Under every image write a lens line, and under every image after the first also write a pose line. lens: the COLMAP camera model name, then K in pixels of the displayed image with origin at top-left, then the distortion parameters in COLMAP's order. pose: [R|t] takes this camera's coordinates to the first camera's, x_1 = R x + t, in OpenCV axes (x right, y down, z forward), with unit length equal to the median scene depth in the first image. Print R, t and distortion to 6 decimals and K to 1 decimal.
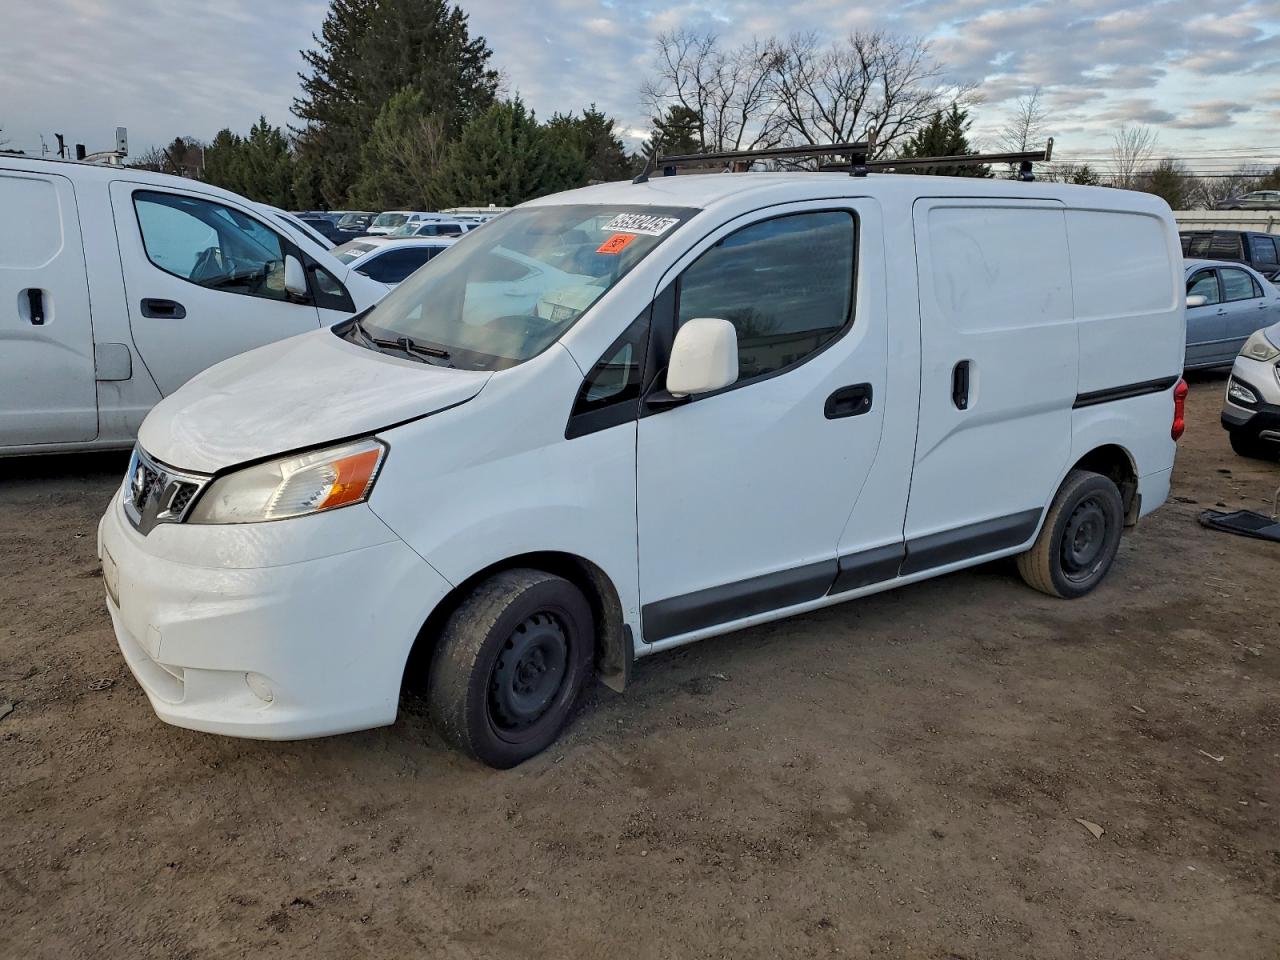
lens RADIAL K [[950.5, 0, 640.1], [0, 950.5, 481.1], [0, 0, 1]] dist [0.006157, -0.001586]
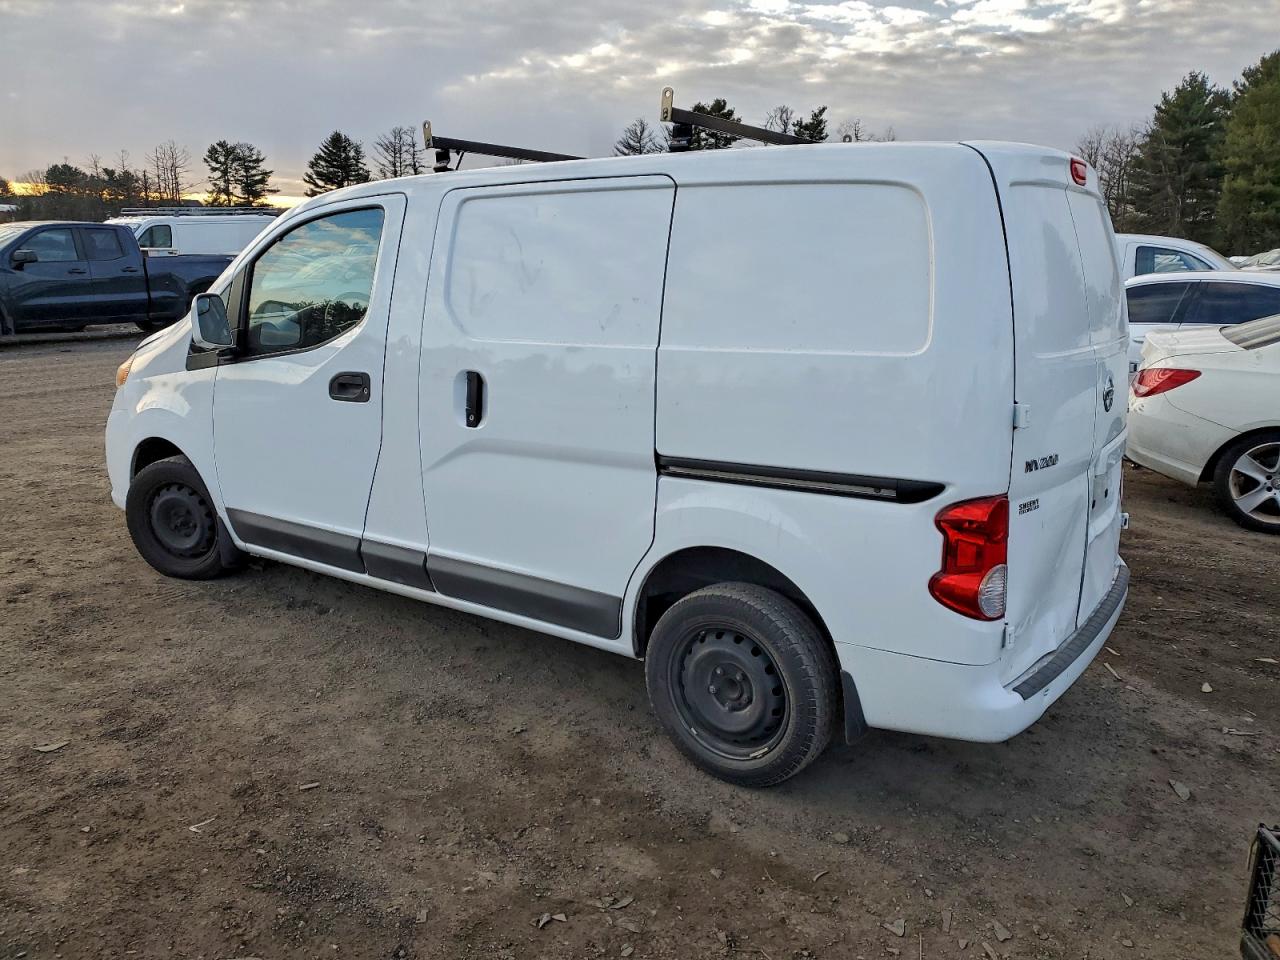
lens RADIAL K [[1013.4, 0, 640.0], [0, 1013.4, 478.4], [0, 0, 1]] dist [-0.000456, 0.000127]
pose [[0.385813, 0.204825, -0.899553, 1.303567], [-0.229759, 0.965655, 0.121333, -0.186581], [0.893509, 0.159869, 0.419622, 0.792371]]
